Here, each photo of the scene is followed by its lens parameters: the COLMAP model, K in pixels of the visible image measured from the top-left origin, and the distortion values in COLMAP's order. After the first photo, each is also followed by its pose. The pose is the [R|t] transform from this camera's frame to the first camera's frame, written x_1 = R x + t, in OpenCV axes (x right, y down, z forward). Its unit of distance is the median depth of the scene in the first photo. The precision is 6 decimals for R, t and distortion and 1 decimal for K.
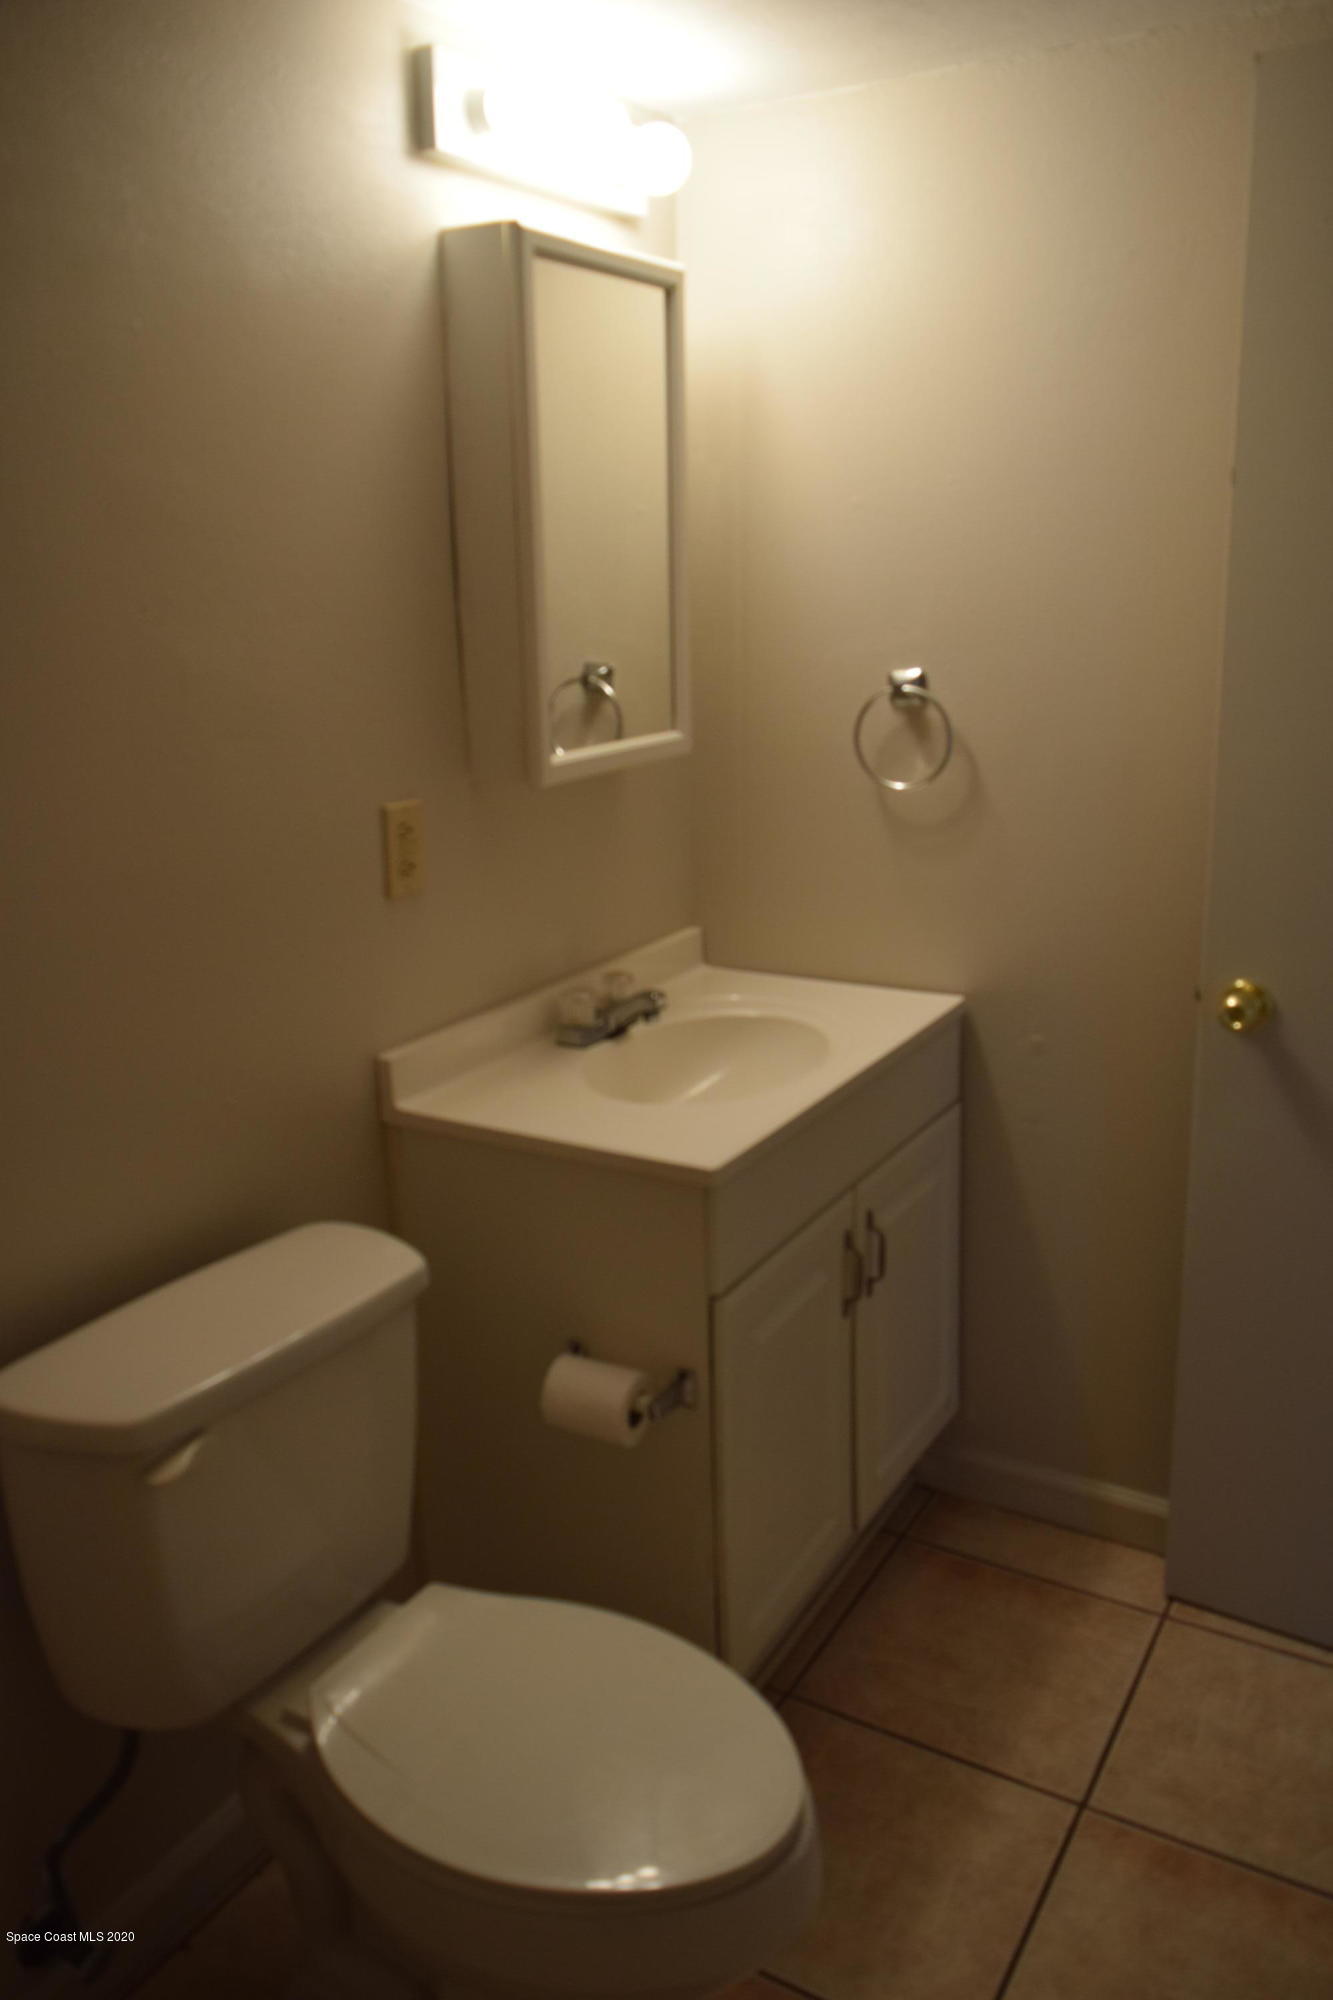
lens RADIAL K [[1554.7, 0, 681.6], [0, 1554.7, 998.4], [0, 0, 1]] dist [-0.016464, 0.015427]
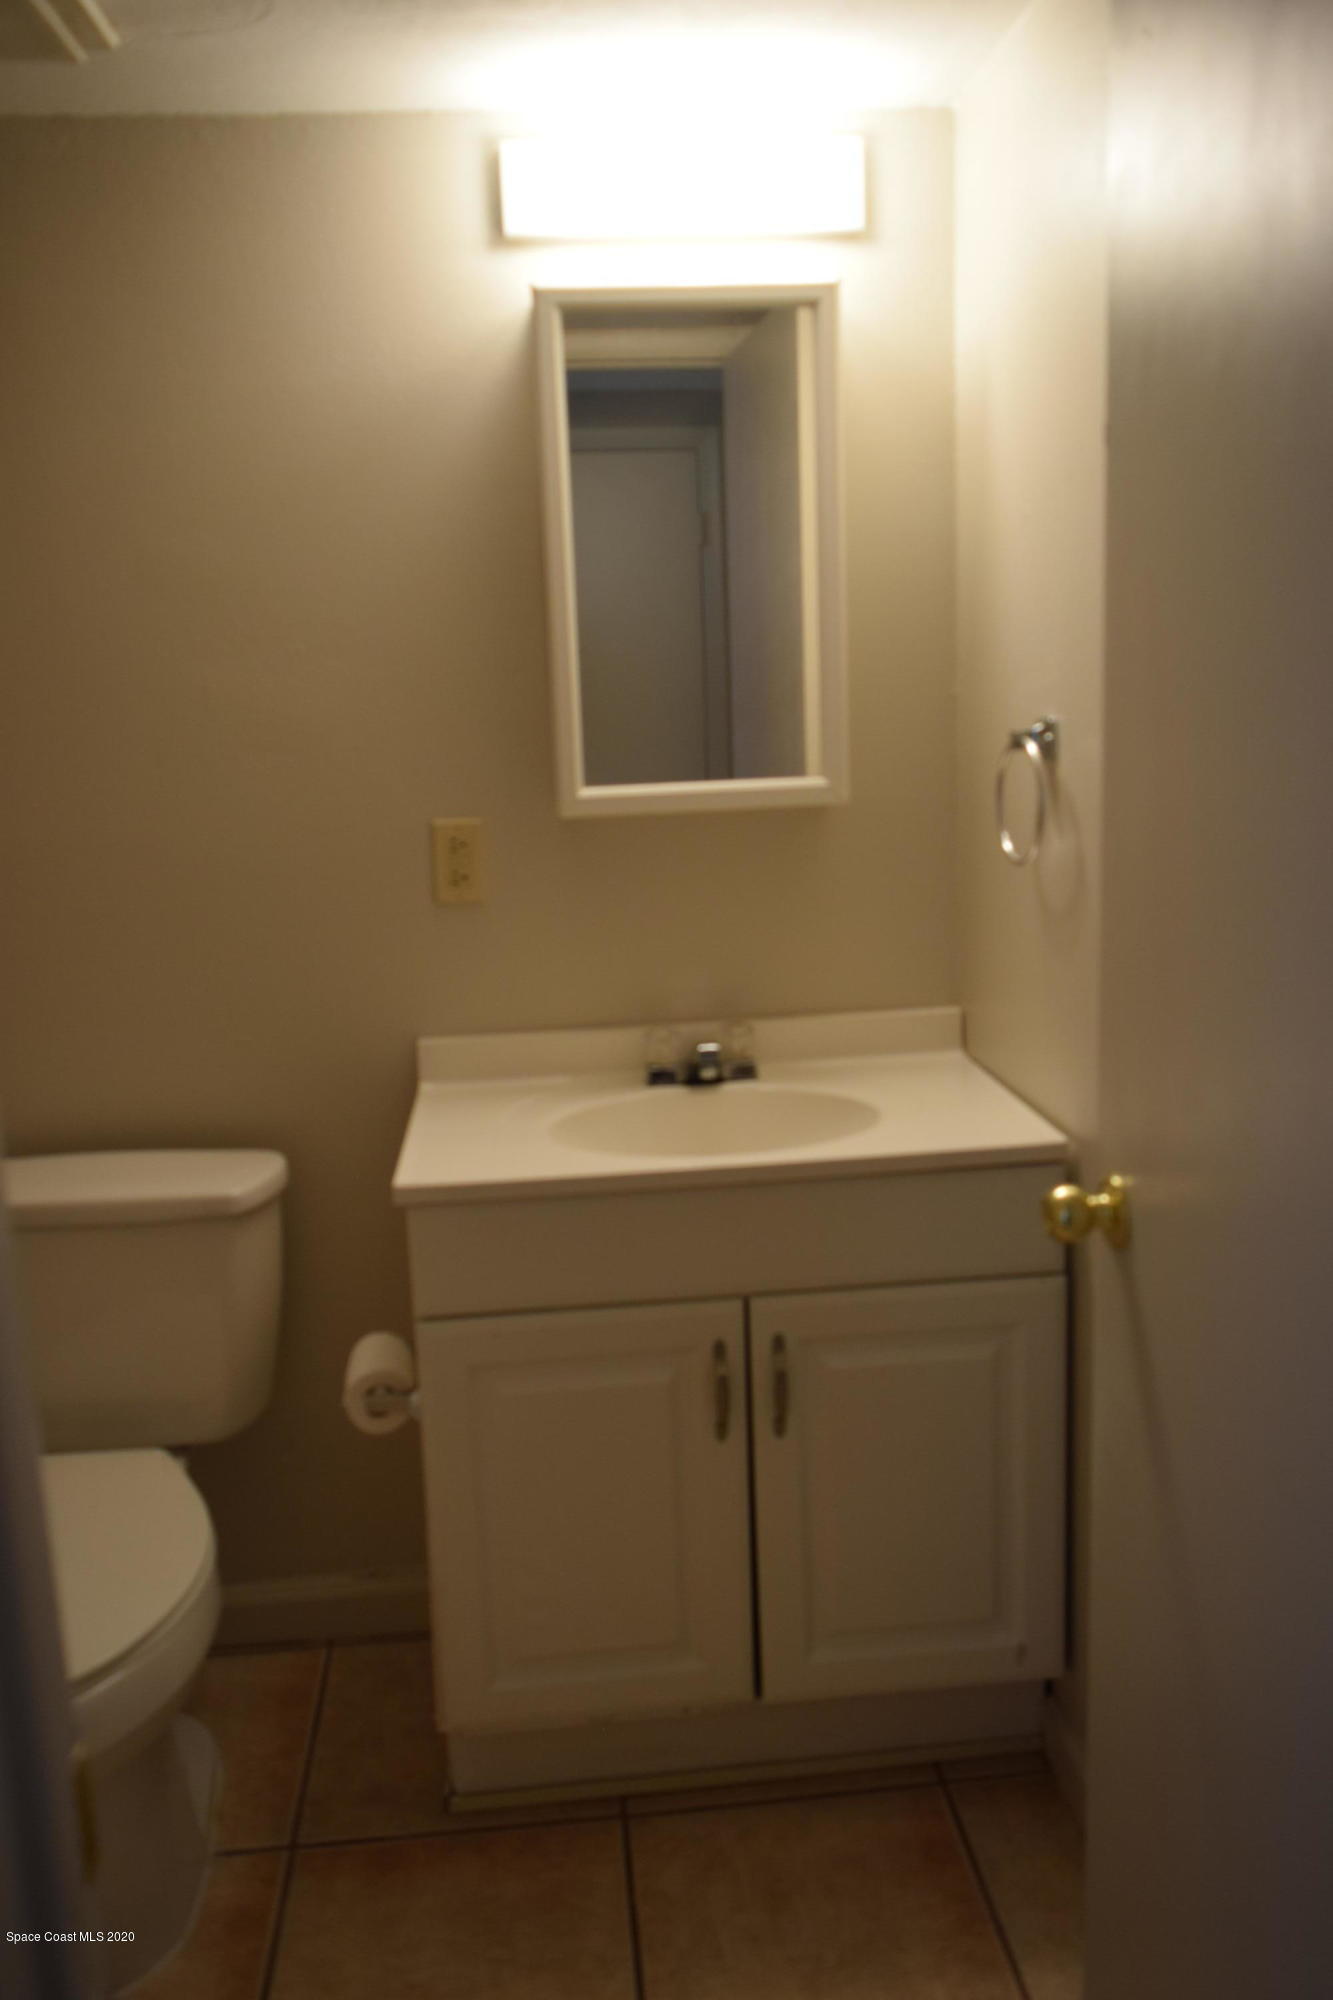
lens RADIAL K [[1554.7, 0, 674.1], [0, 1554.7, 1000.6], [0, 0, 1]] dist [-0.016464, 0.015427]
pose [[0.565885, 0.162333, -0.808346, 0.836808], [-0.193267, 0.979226, 0.061353, -0.096460], [0.801513, 0.121508, 0.585503, 0.474072]]
